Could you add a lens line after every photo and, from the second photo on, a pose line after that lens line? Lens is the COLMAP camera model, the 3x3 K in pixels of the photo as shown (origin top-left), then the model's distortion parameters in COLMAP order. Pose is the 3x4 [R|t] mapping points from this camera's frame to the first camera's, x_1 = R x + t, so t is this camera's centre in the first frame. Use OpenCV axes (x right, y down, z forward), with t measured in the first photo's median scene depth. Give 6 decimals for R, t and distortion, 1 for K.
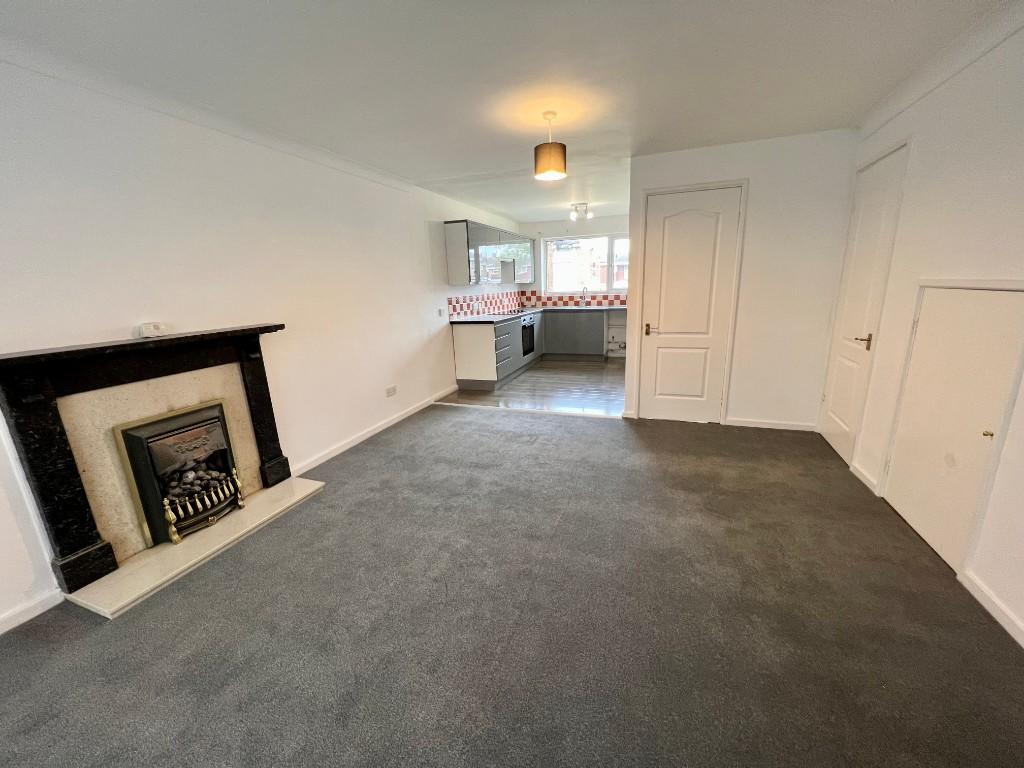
lens RADIAL K [[410.4, 0, 513.6], [0, 410.4, 385.9], [0, 0, 1]] dist [0.000494, -0.000041]
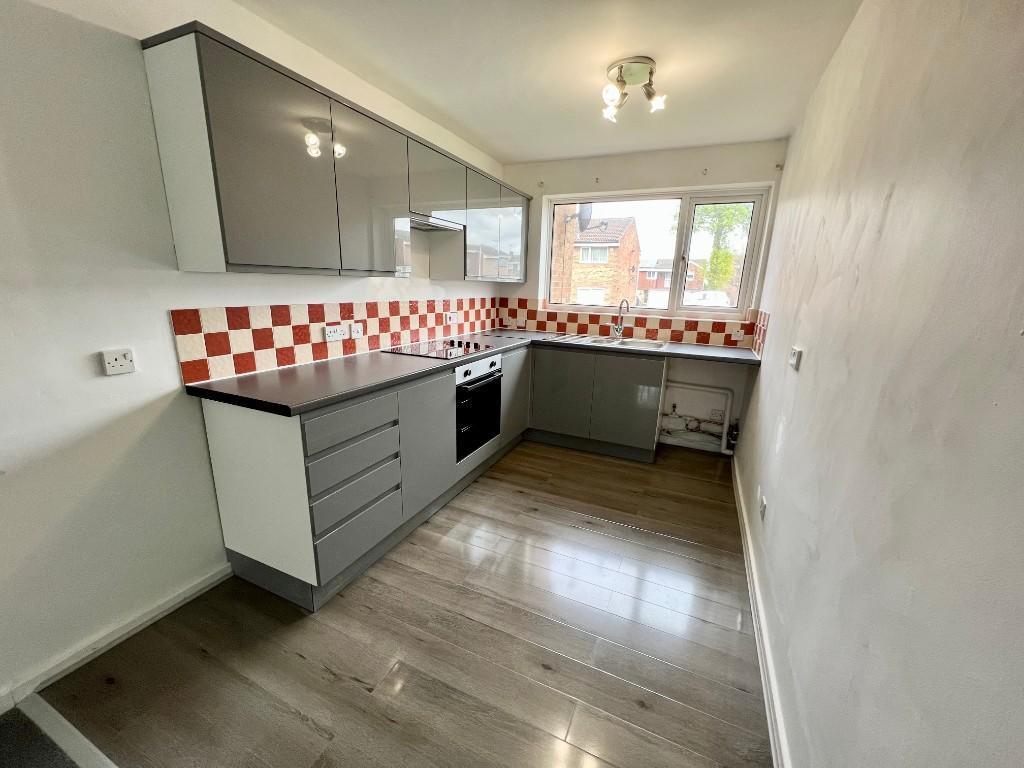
lens RADIAL K [[410.4, 0, 515.4], [0, 410.4, 387.1], [0, 0, 1]] dist [0.000494, -0.000041]
pose [[0.994640, 0.082935, -0.061750, 0.084722], [-0.082716, 0.996555, 0.006089, -0.130250], [0.062042, -0.000949, 0.998073, 0.511036]]
